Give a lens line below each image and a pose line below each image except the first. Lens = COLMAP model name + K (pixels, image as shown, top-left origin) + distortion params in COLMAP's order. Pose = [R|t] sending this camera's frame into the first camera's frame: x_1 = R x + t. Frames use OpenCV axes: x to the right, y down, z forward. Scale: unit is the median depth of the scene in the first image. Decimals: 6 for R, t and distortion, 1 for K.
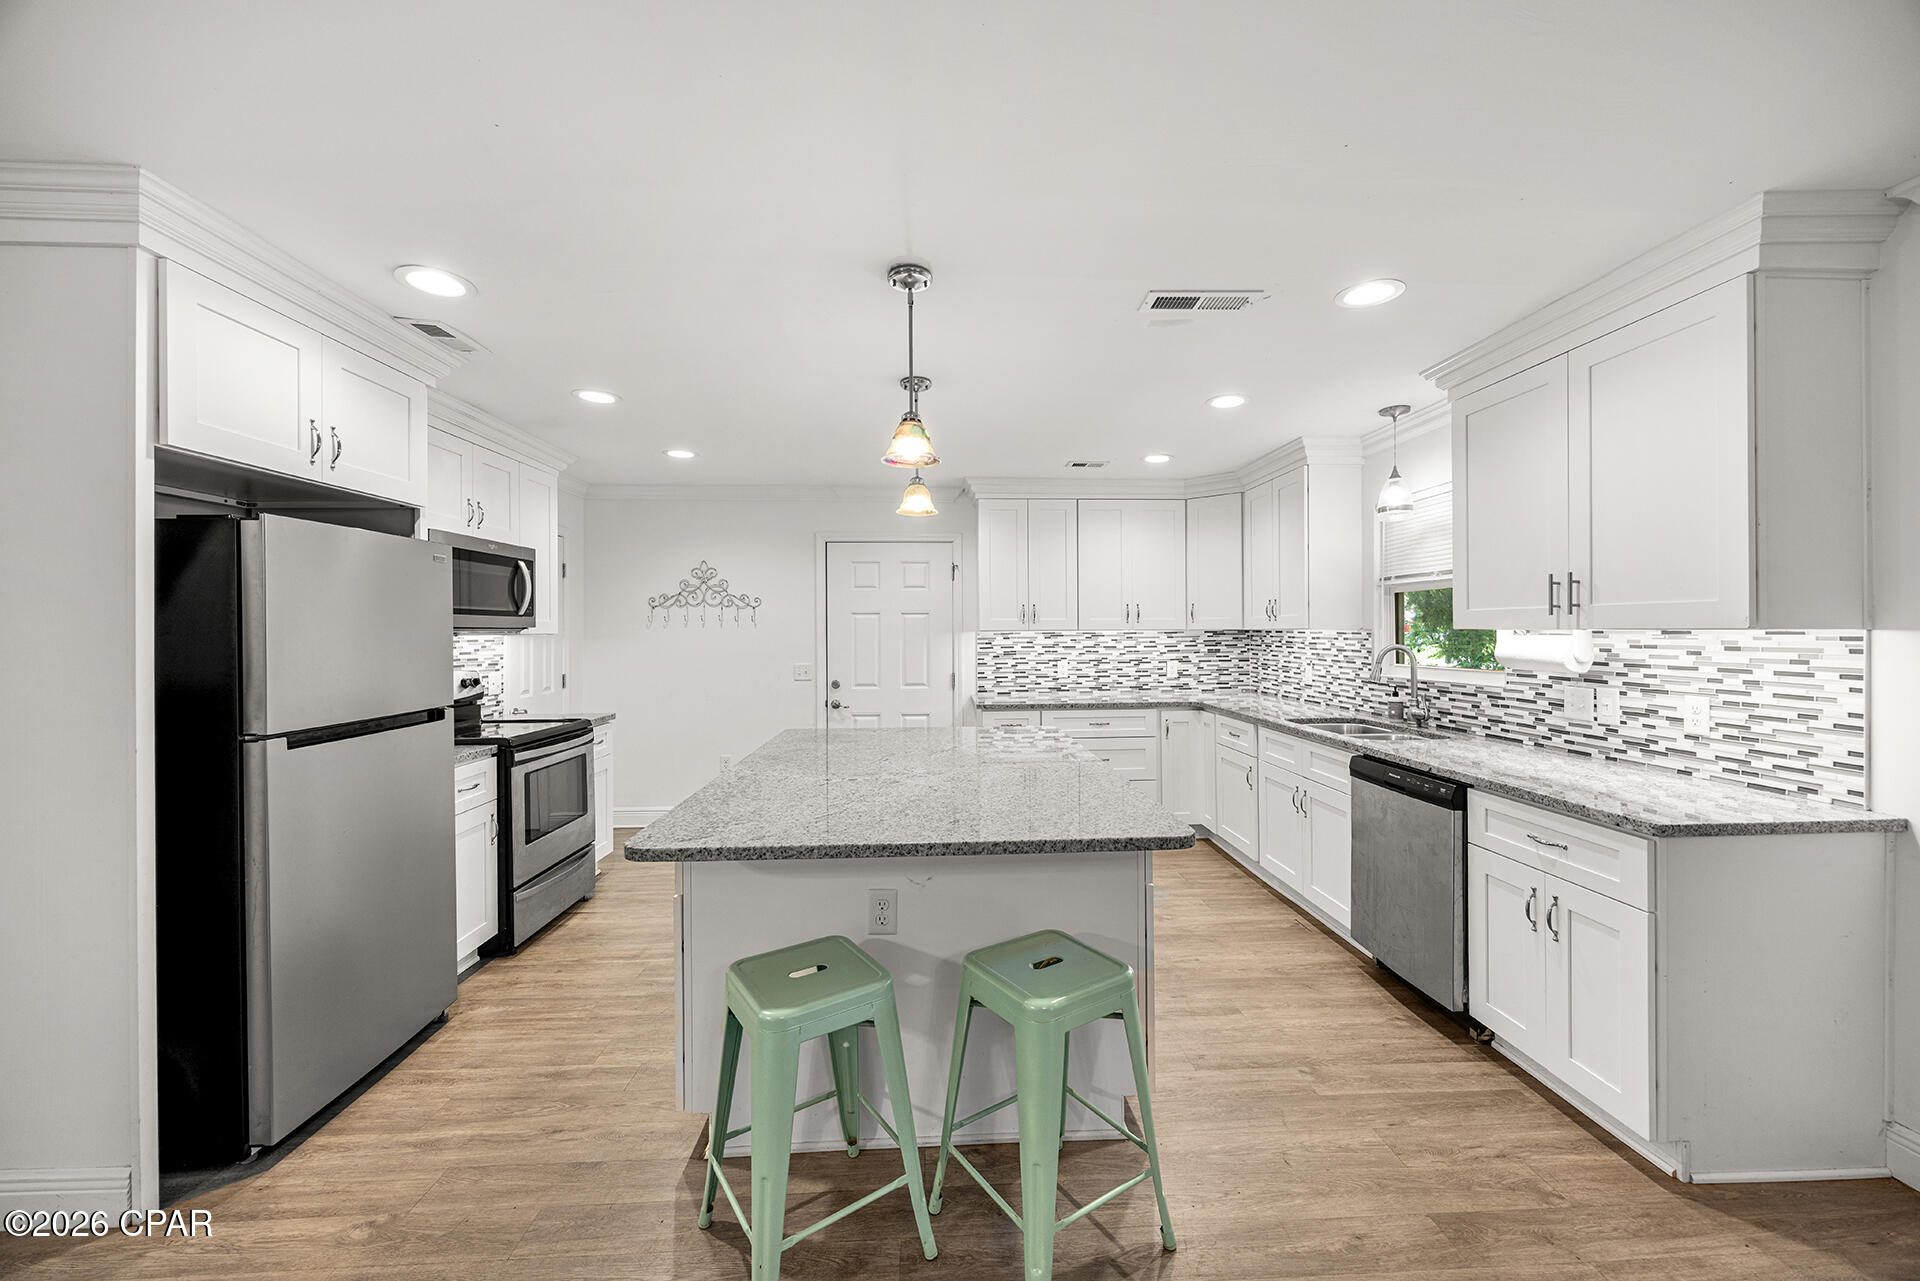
lens RADIAL K [[736.4, 0, 966.2], [0, 736.4, 618.3], [0, 0, 1]] dist [-0.001707, -0.000134]
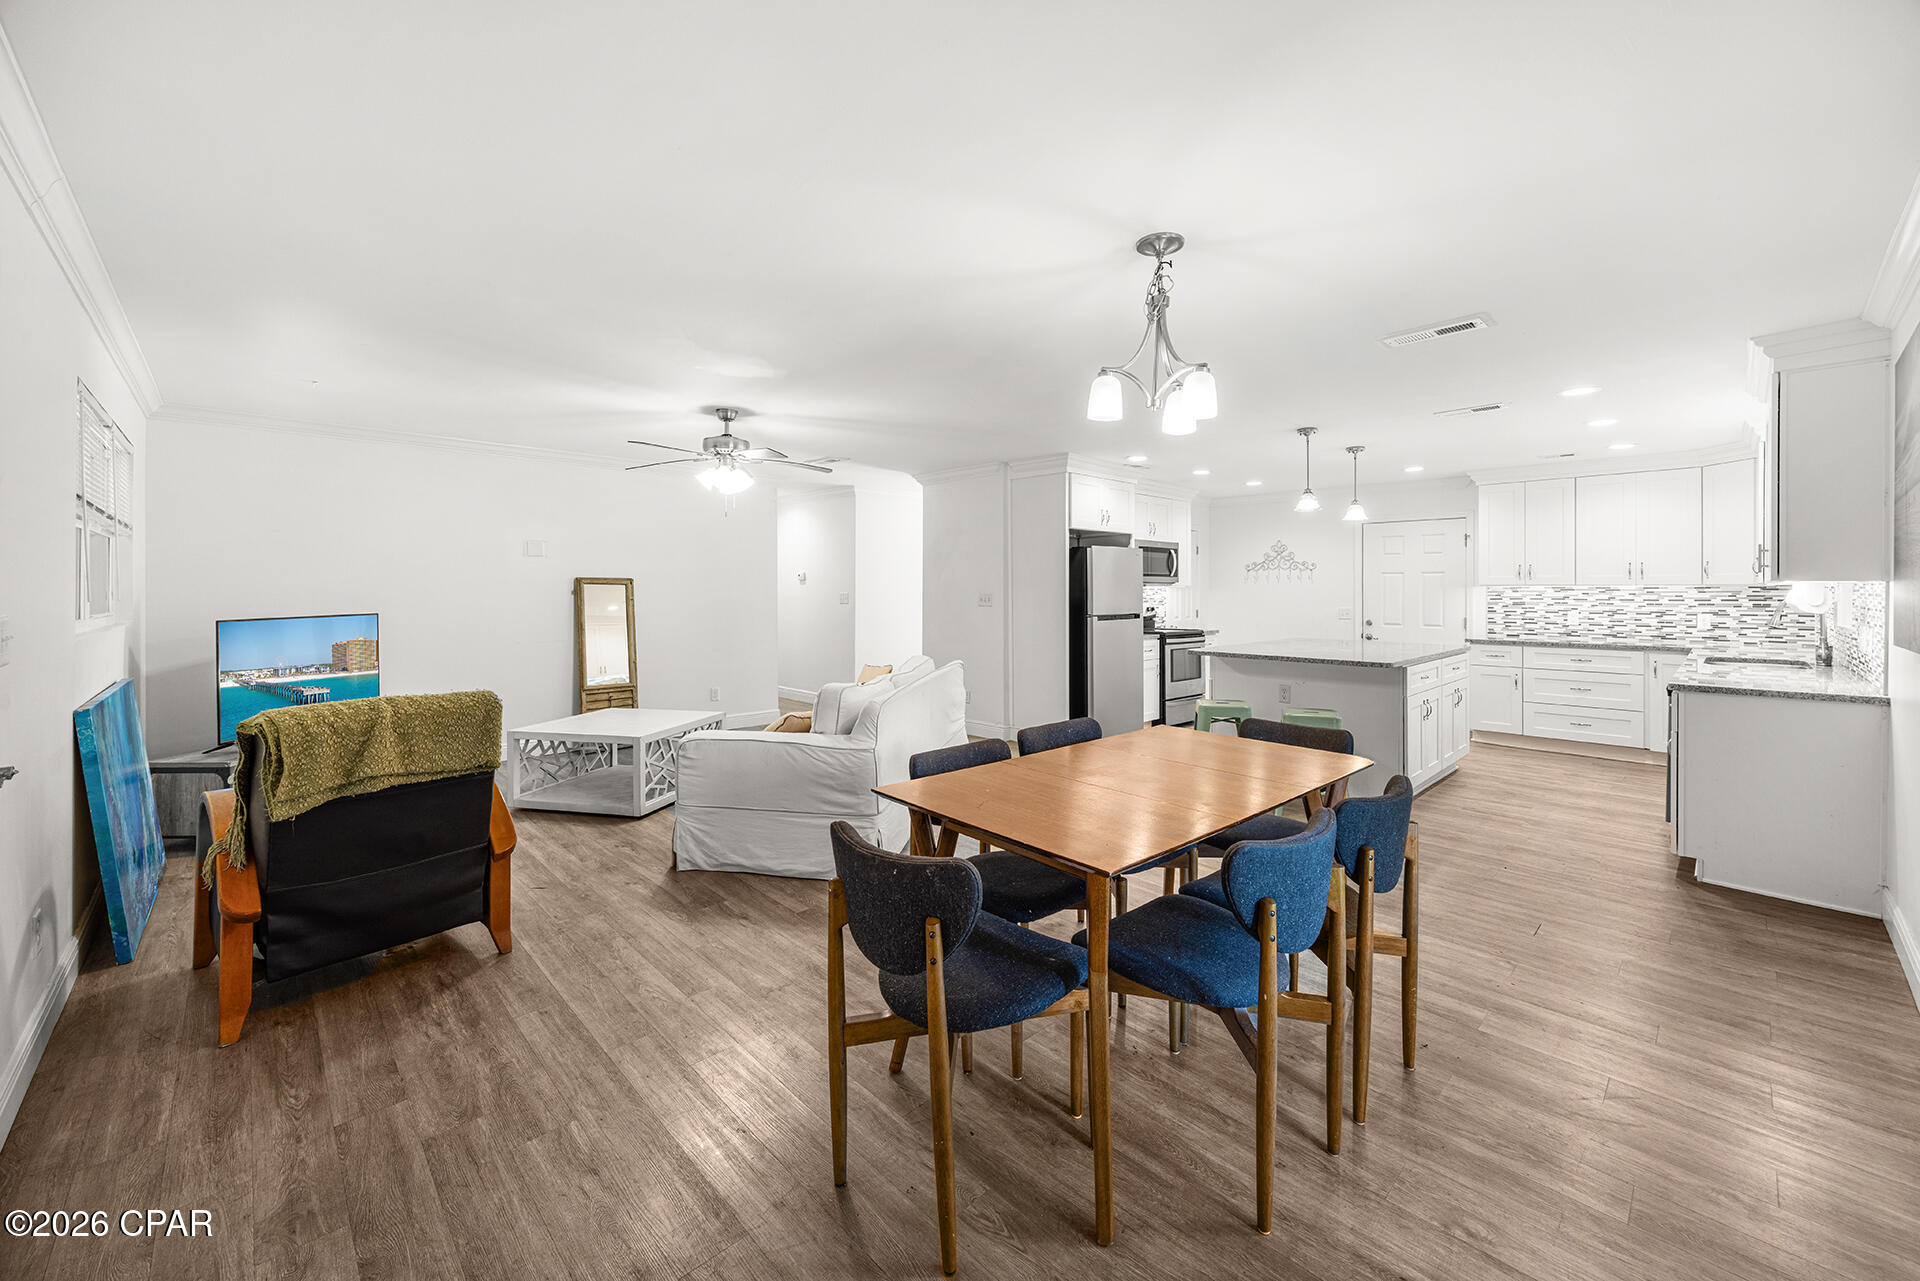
lens RADIAL K [[736.4, 0, 966.2], [0, 736.4, 618.3], [0, 0, 1]] dist [-0.001707, -0.000134]
pose [[0.660528, 0.035897, -0.749943, 0.522570], [0.006795, 0.998530, 0.053780, -0.001593], [0.750771, -0.040619, 0.659312, -0.734208]]
